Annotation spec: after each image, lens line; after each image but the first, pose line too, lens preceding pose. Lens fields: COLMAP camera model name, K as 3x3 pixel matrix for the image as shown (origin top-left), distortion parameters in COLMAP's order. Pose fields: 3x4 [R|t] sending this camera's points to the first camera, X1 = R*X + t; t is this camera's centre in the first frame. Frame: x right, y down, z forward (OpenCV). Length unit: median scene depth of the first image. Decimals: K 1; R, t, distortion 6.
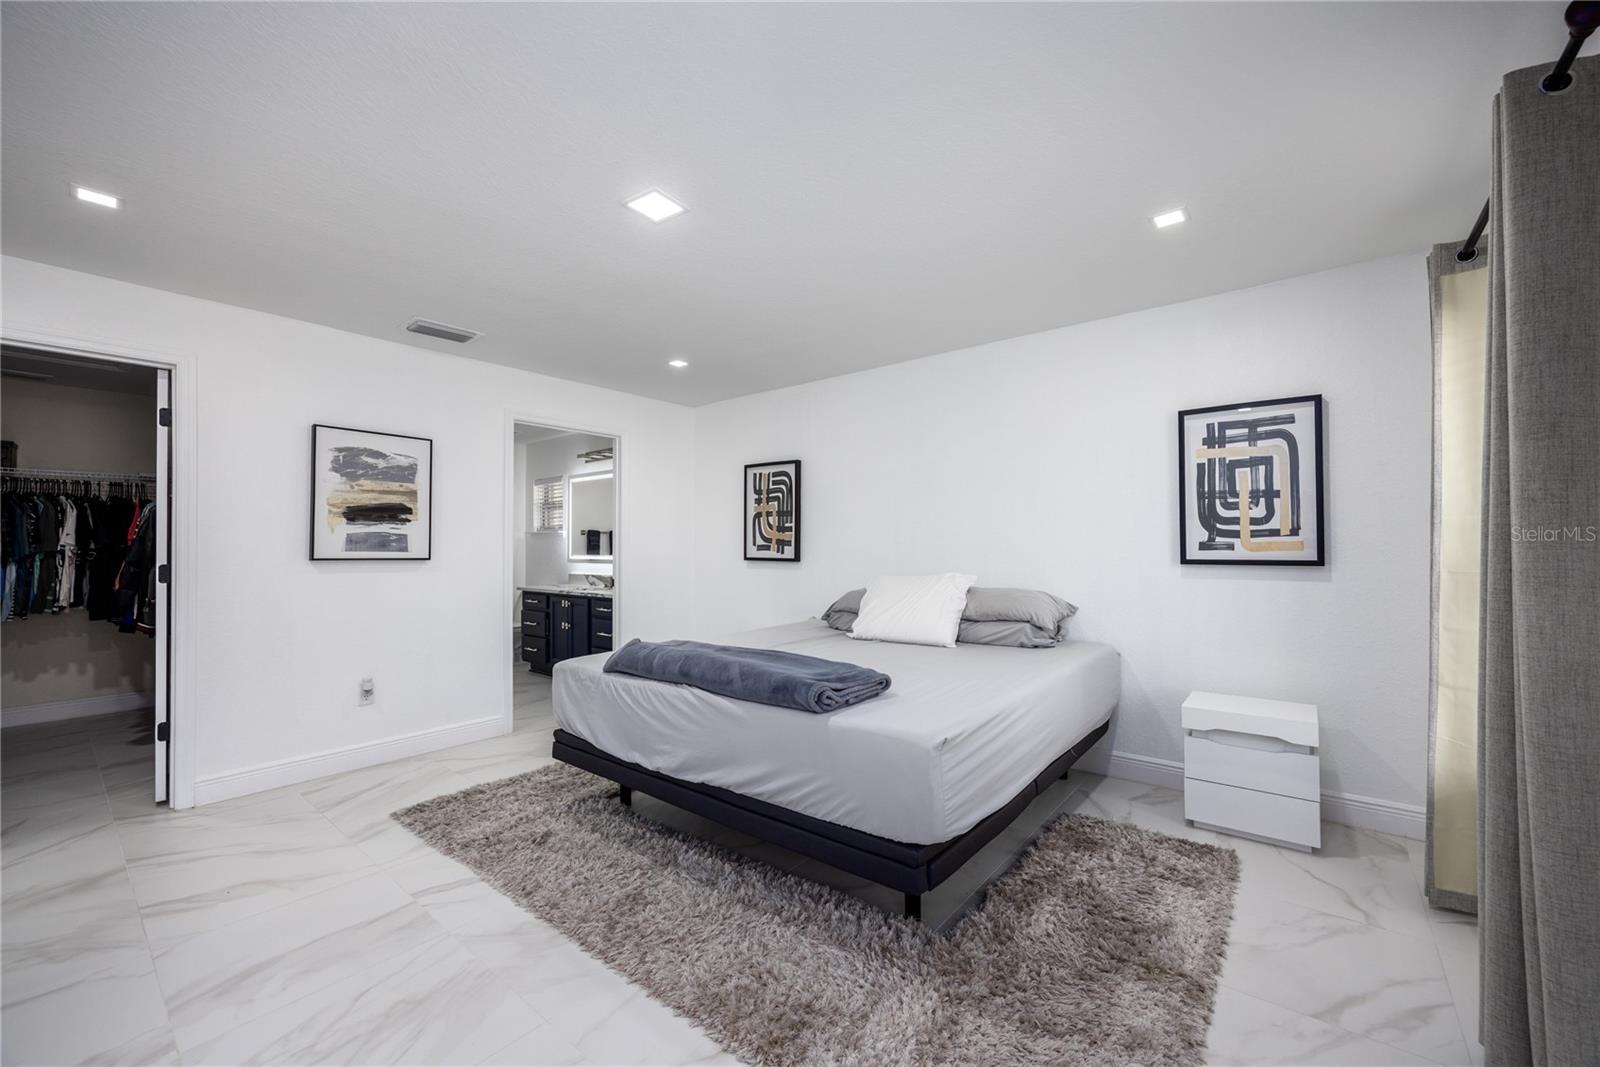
lens RADIAL K [[622.1, 0, 800.0], [0, 622.1, 533.5], [0, 0, 1]] dist [0.007394, -0.000091]
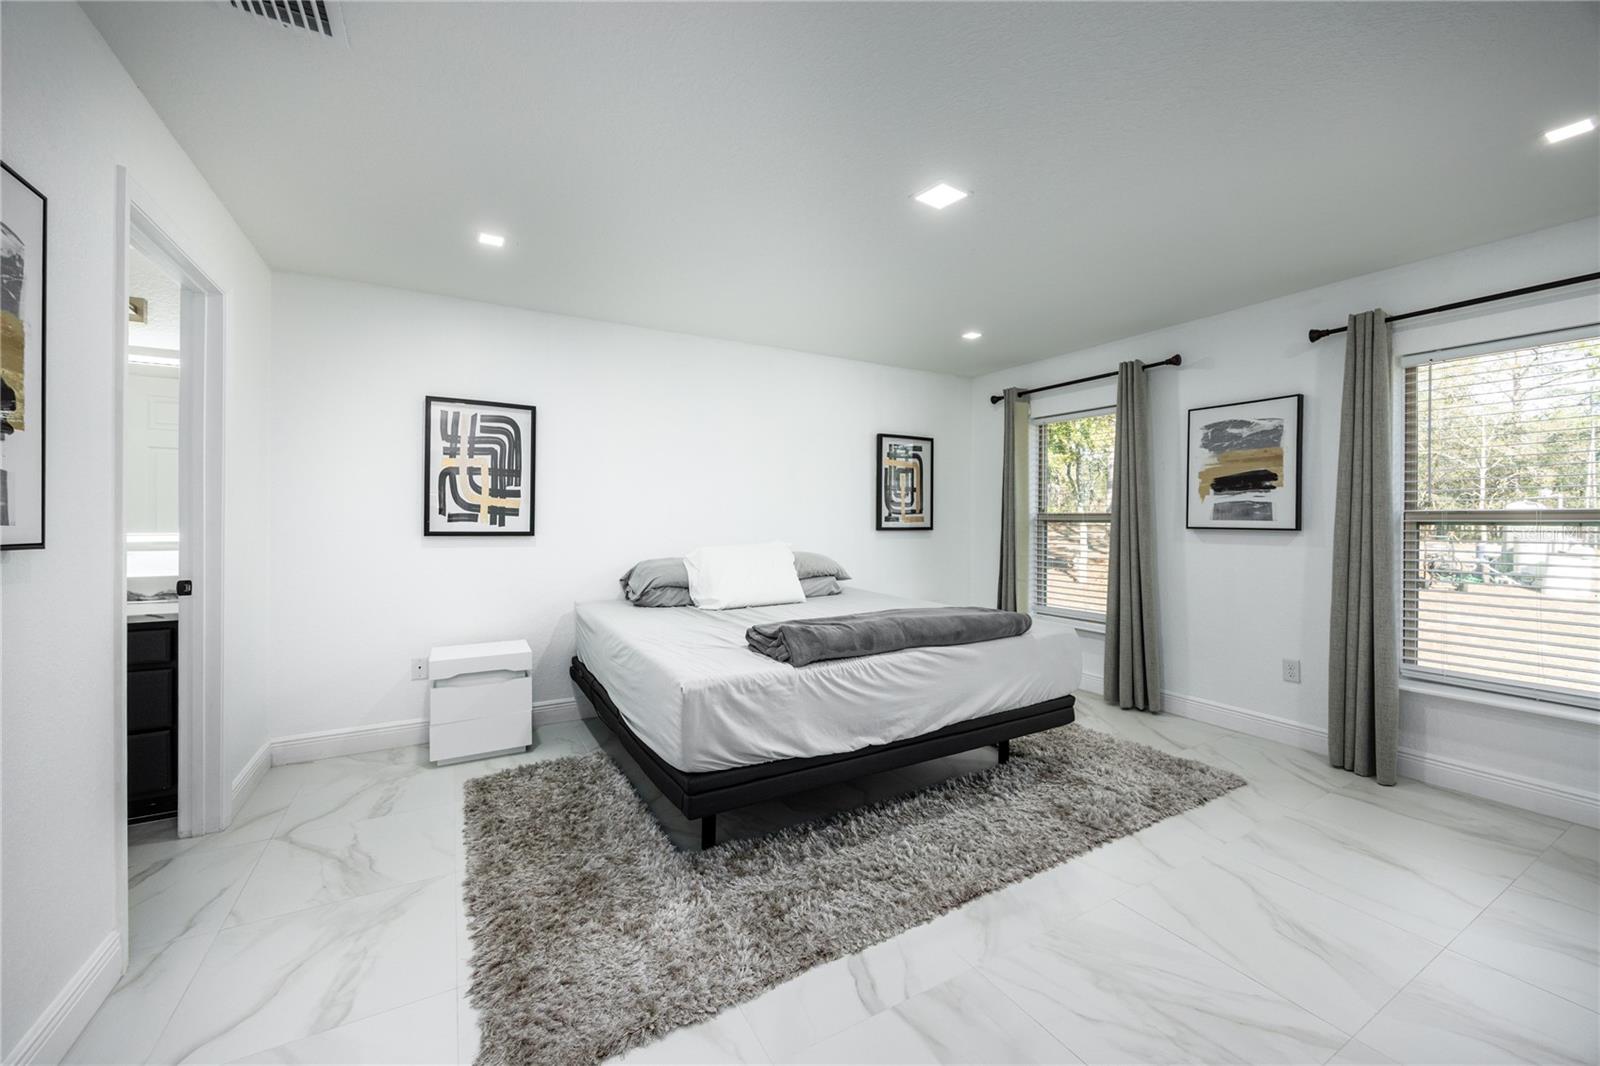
lens RADIAL K [[626.0, 0, 799.9], [0, 626.0, 521.6], [0, 0, 1]] dist [0.000722, 0.000040]
pose [[0.364939, 0.001692, 0.931030, -0.612416], [-0.024368, 0.999673, 0.007735, 0.012721], [-0.930713, -0.025510, 0.364861, 0.393014]]
